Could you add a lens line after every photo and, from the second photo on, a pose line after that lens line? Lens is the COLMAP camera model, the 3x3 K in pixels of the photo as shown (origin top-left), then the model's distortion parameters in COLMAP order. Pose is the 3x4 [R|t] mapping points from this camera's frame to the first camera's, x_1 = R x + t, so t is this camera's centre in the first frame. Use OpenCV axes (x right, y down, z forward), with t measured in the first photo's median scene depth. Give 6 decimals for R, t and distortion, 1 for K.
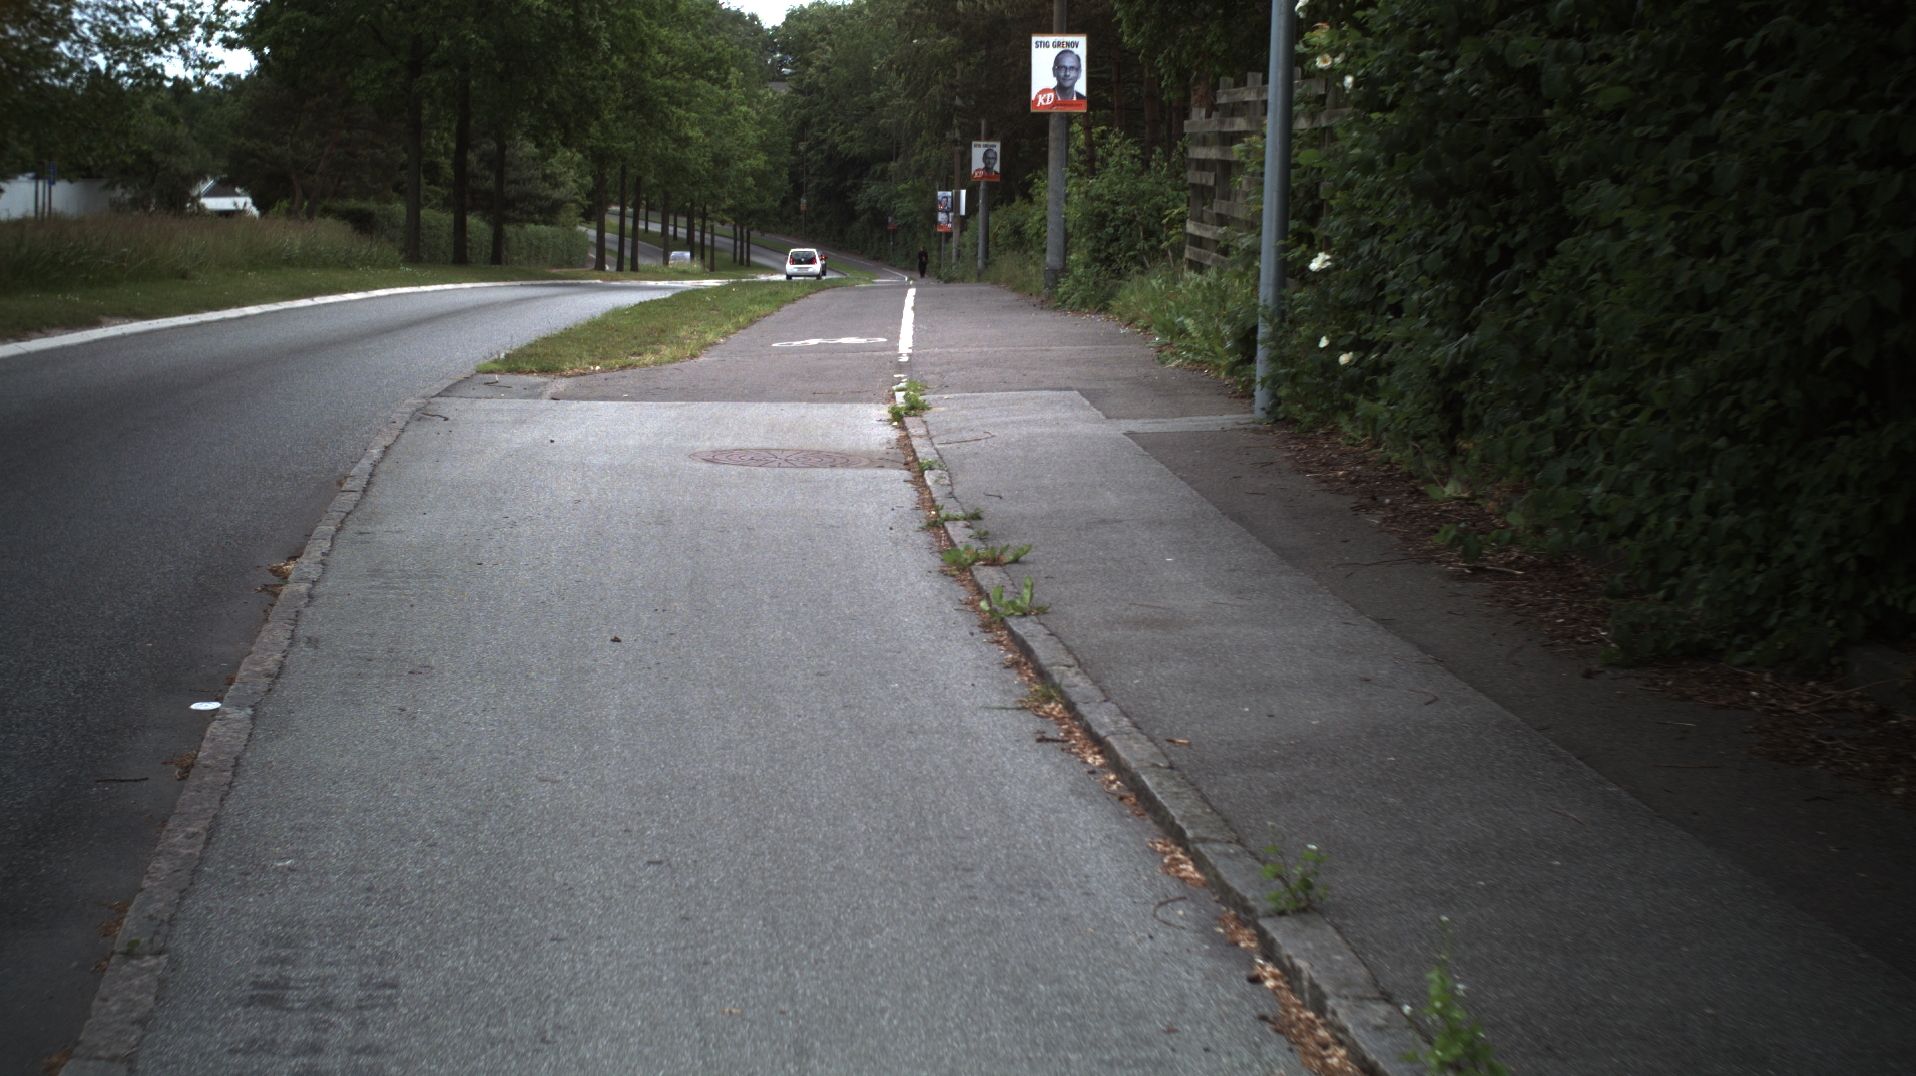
lens RADIAL K [[3347.2, 0, 958.0], [0, 3347.2, 538.0], [0, 0, 1]] dist [-0.307459, 0.426774]
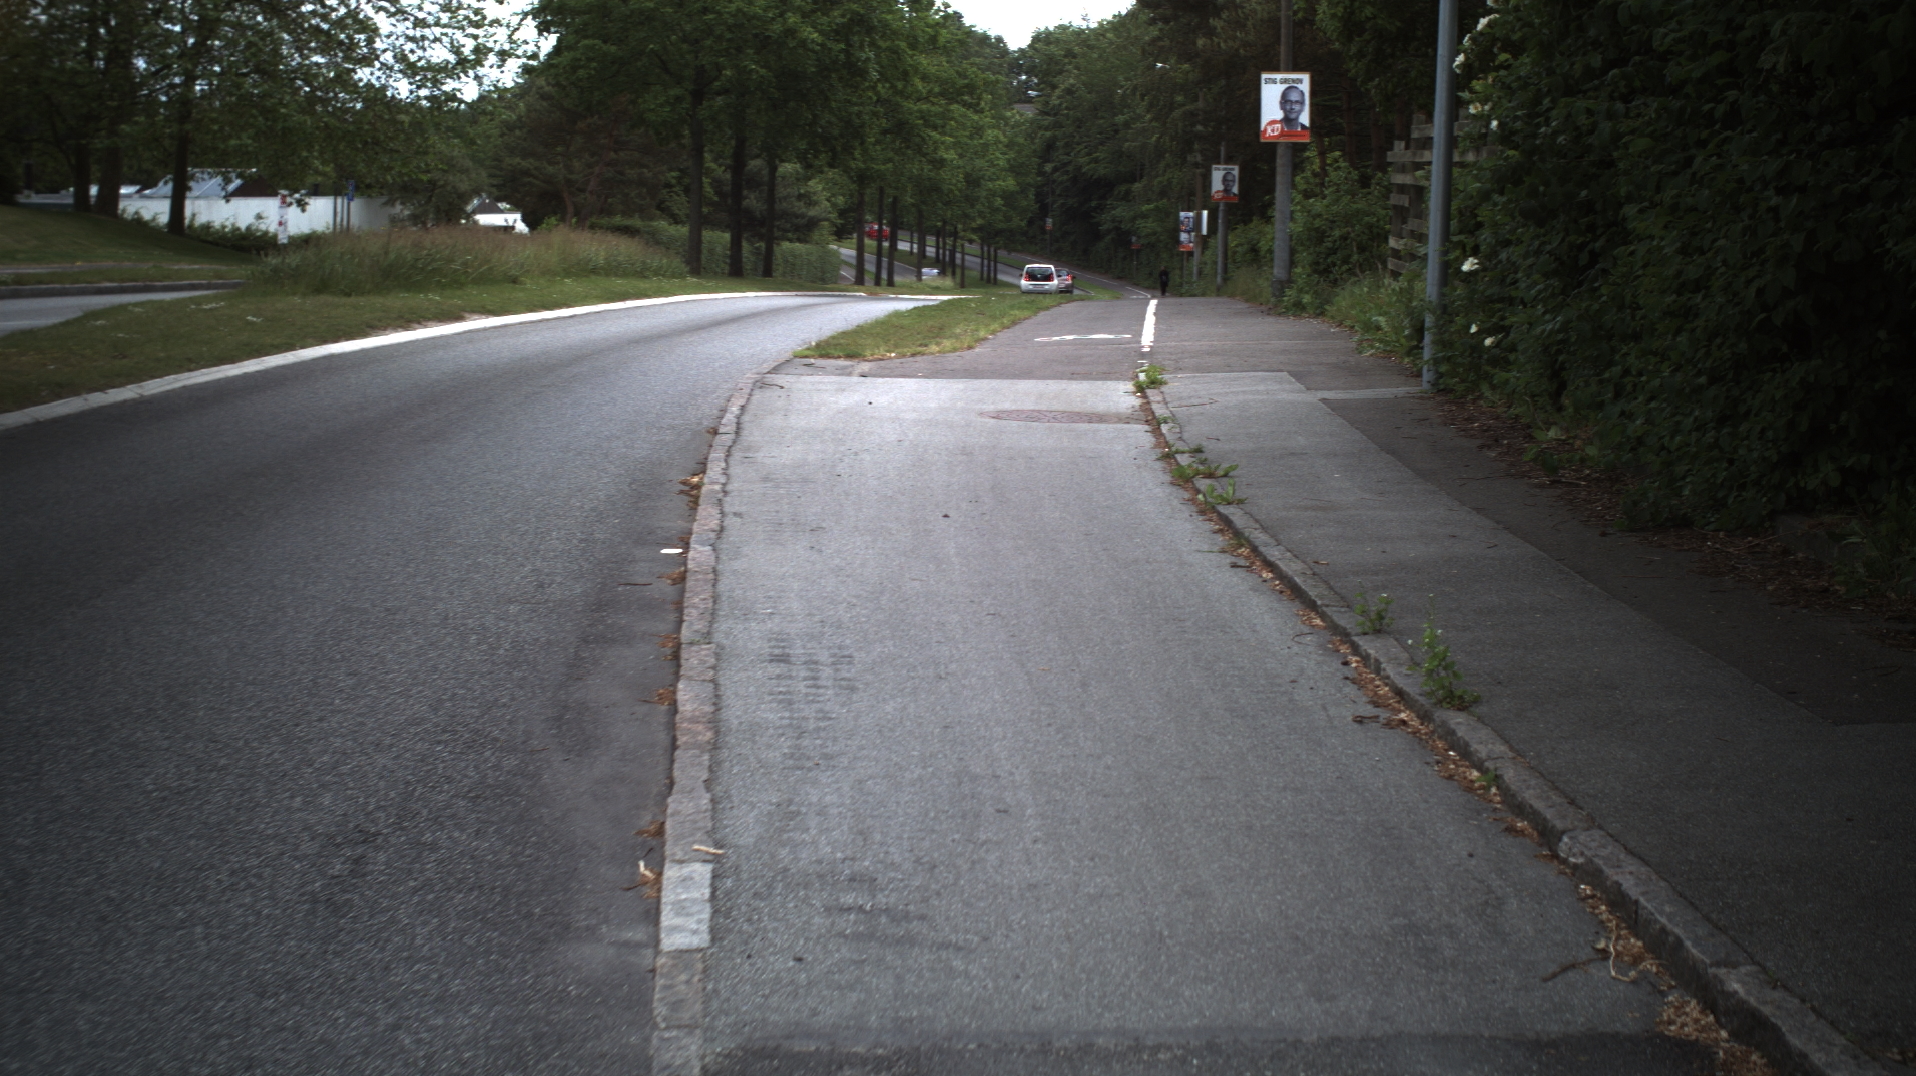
lens RADIAL K [[3326.7, 0, 958.9], [0, 3326.7, 606.8], [0, 0, 1]] dist [-0.255216, 0.214867]
pose [[0.997359, 0.009360, -0.072022, 0.003384], [-0.008275, 0.999848, 0.015352, 0.020802], [0.072155, -0.014715, 0.997285, -0.193057]]
